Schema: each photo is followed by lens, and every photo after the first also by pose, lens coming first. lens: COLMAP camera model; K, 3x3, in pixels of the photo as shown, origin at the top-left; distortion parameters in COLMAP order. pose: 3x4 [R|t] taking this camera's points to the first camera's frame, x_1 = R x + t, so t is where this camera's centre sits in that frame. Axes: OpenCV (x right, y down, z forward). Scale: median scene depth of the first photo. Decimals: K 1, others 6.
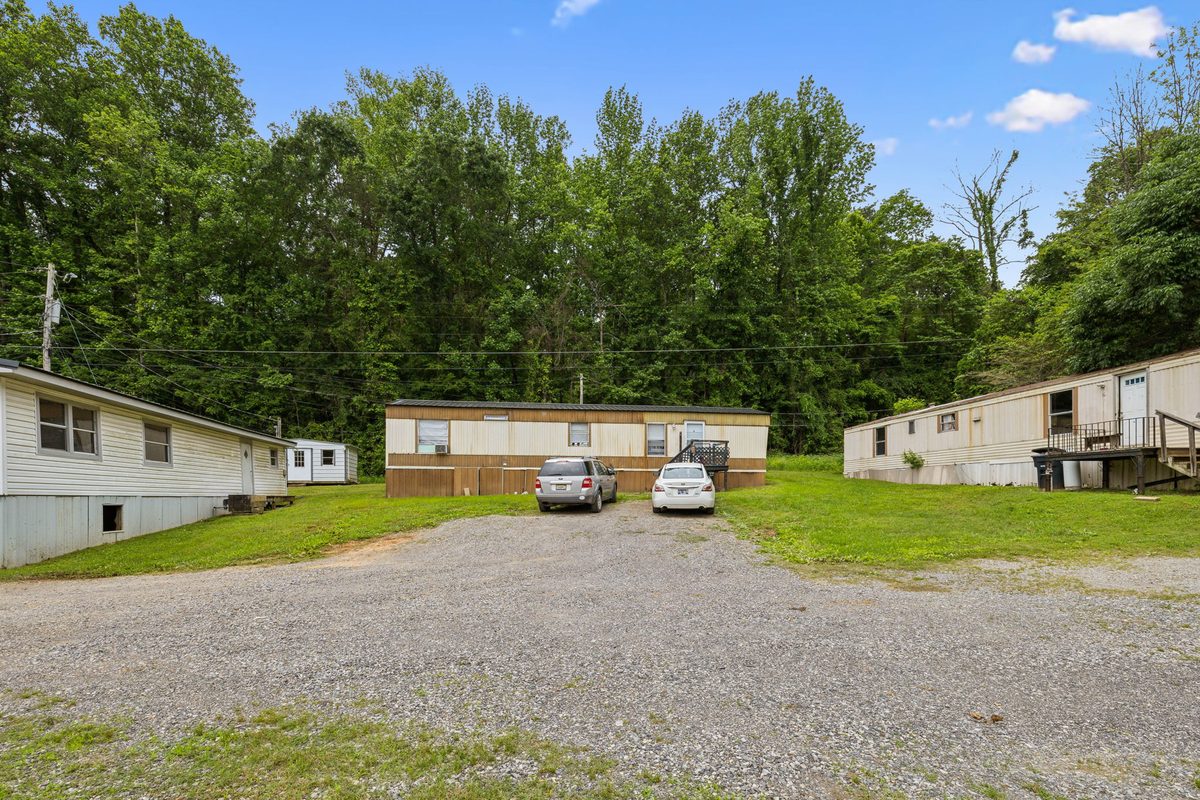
lens RADIAL K [[543.0, 0, 573.4], [0, 543.0, 499.0], [0, 0, 1]] dist [-0.005226, 0.000725]
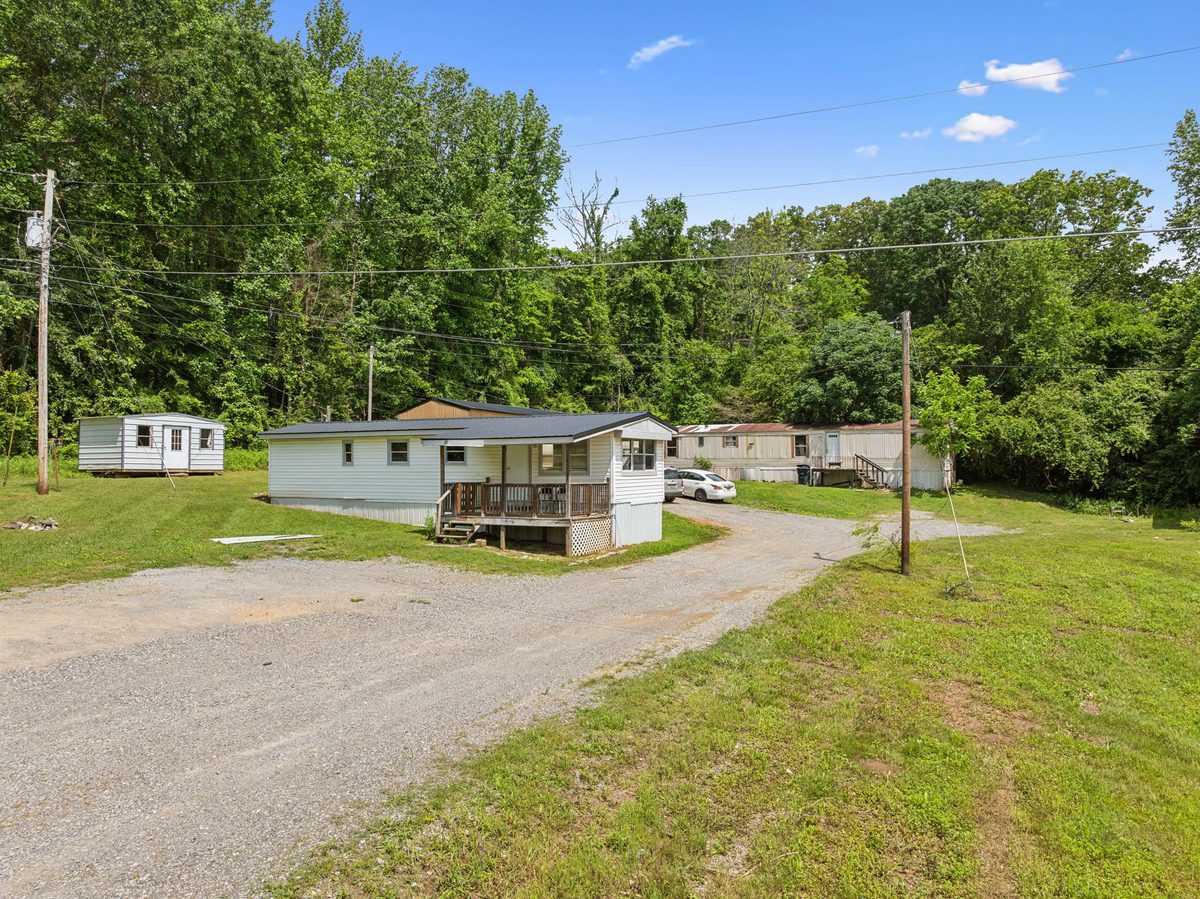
lens RADIAL K [[859.0, 0, 616.3], [0, 859.0, 436.7], [0, 0, 1]] dist [-0.033800, -0.005590]
pose [[0.603786, 0.037577, 0.796260, -1.547138], [-0.002199, 0.998963, -0.045476, -0.038357], [-0.797143, 0.025707, 0.603243, -0.272290]]
